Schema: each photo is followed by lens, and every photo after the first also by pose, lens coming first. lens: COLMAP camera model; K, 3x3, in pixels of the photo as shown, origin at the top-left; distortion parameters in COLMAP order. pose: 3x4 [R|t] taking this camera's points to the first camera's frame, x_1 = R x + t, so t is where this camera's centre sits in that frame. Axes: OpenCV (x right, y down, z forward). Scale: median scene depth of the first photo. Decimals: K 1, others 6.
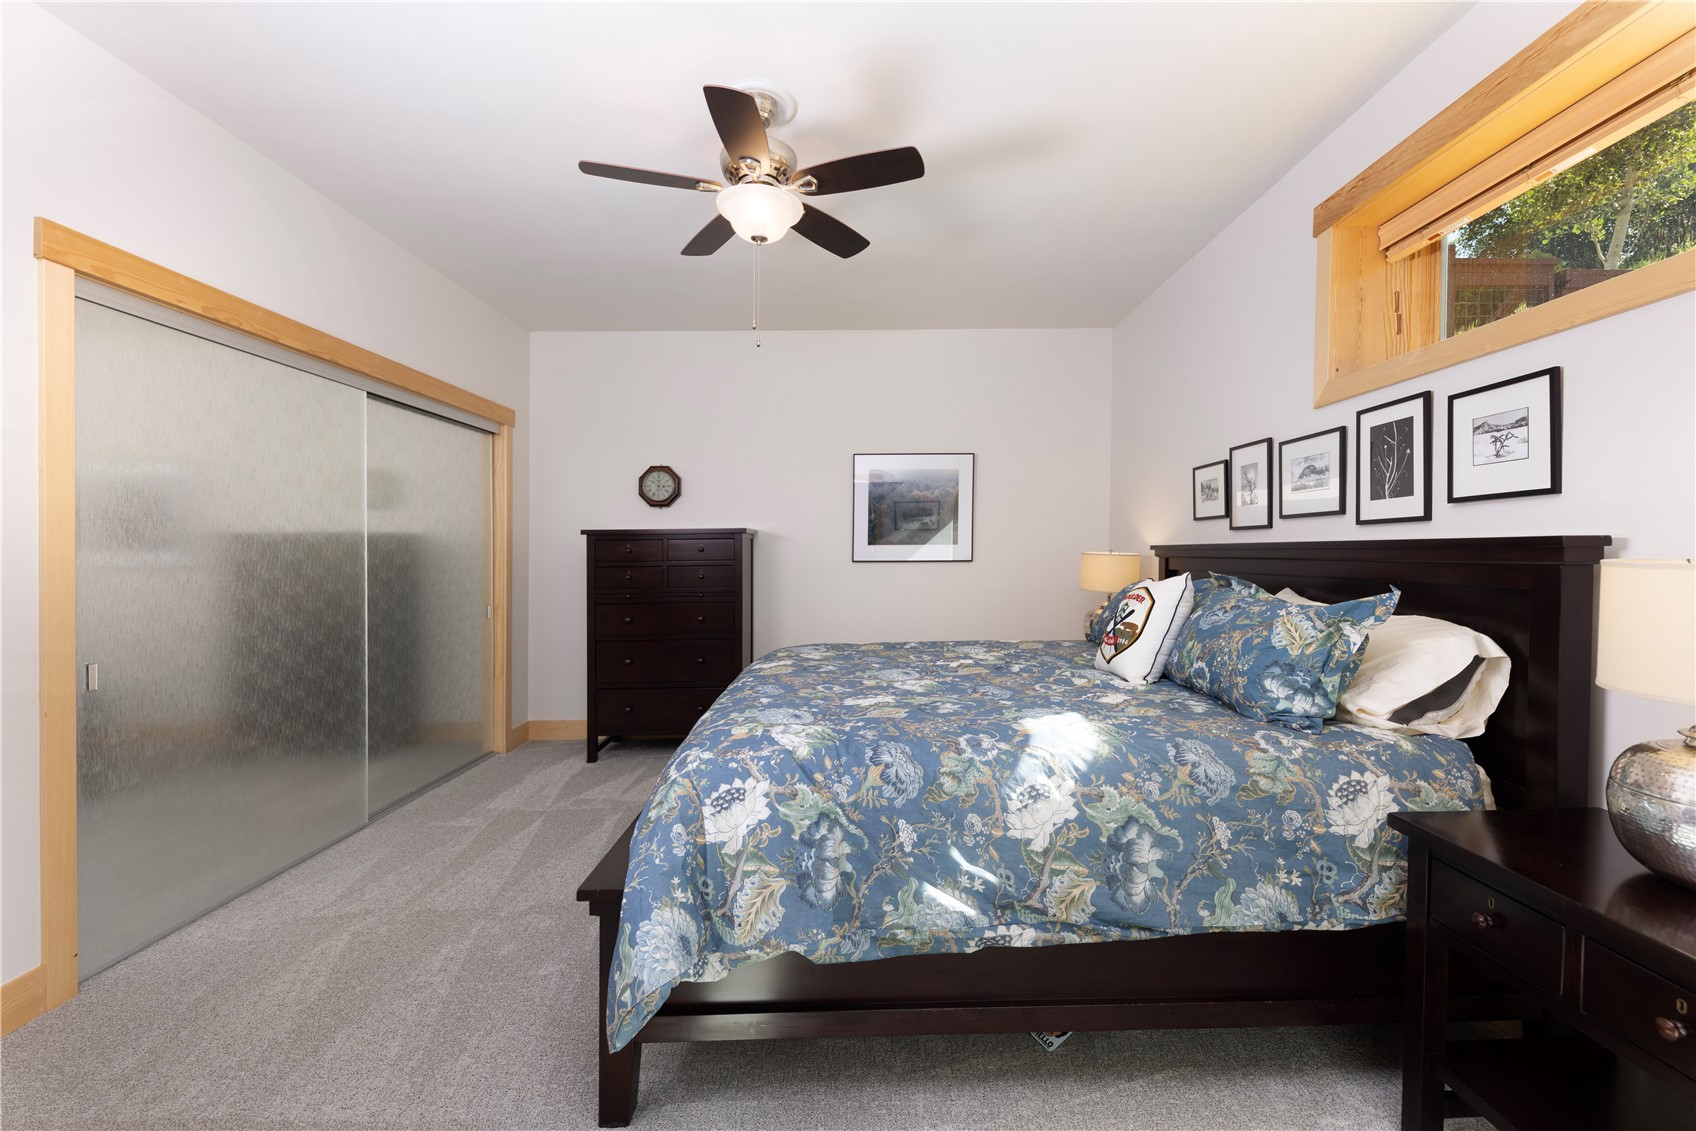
lens RADIAL K [[715.5, 0, 848.0], [0, 715.5, 565.5], [0, 0, 1]] dist [-0.000062, -0.000520]
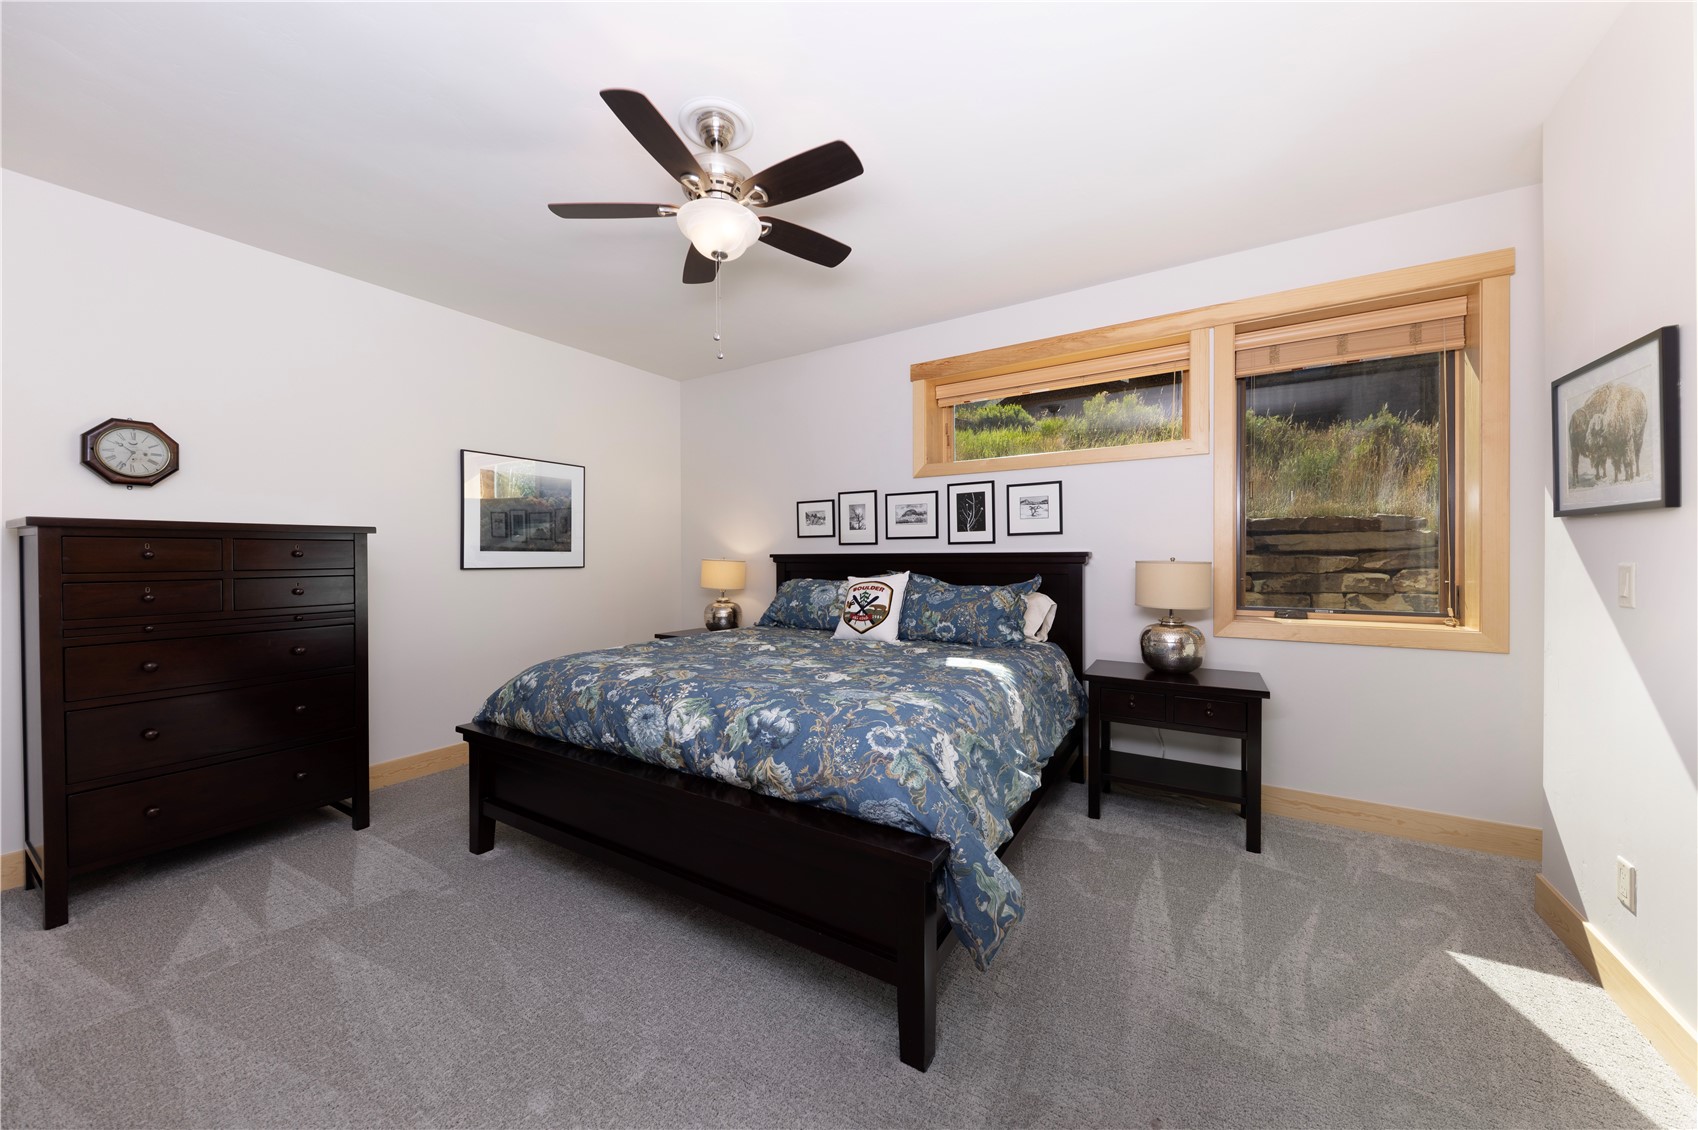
lens RADIAL K [[606.0, 0, 847.9], [0, 606.0, 568.9], [0, 0, 1]] dist [0.000261, -0.000097]
pose [[0.525867, -0.011994, 0.850482, -0.760453], [0.015688, 0.999867, 0.004400, -0.003581], [-0.850422, 0.011028, 0.525985, 0.377460]]
